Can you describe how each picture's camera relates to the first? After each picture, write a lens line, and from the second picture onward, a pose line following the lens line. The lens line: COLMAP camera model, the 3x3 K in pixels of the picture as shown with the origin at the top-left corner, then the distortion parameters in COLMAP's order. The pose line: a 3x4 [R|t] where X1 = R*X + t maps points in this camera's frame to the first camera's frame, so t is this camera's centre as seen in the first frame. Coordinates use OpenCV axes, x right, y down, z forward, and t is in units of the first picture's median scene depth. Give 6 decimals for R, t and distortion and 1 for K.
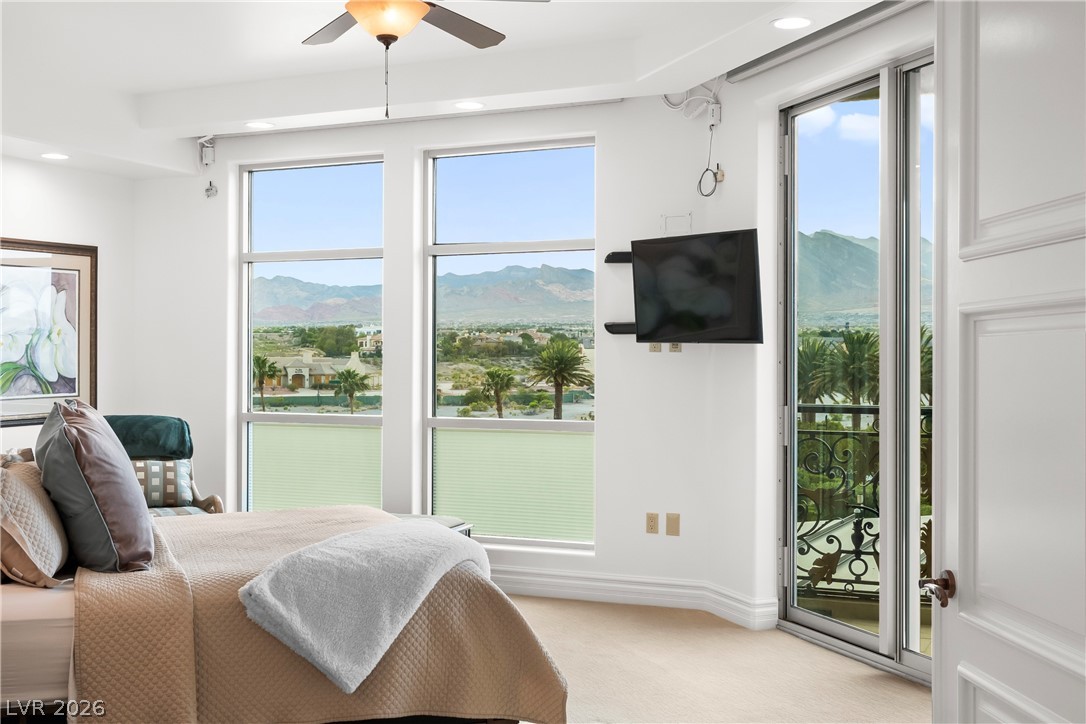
lens RADIAL K [[1273.1, 0, 543.0], [0, 1273.1, 362.0], [0, 0, 1]] dist [0.002036, 0.033771]
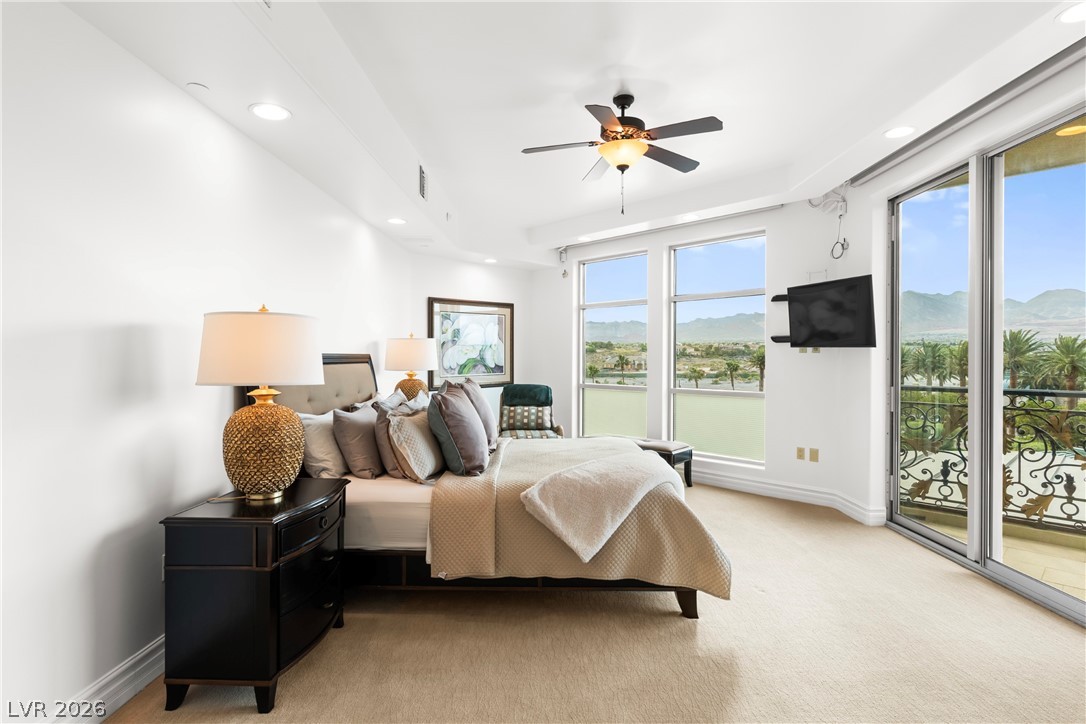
lens RADIAL K [[557.2, 0, 542.9], [0, 557.2, 359.8], [0, 0, 1]] dist [-0.000675, 0.000358]
pose [[0.934445, 0.001952, -0.356101, 0.029622], [-0.000926, 0.999995, 0.003051, -0.000441], [0.356105, -0.002521, 0.934442, 0.187423]]
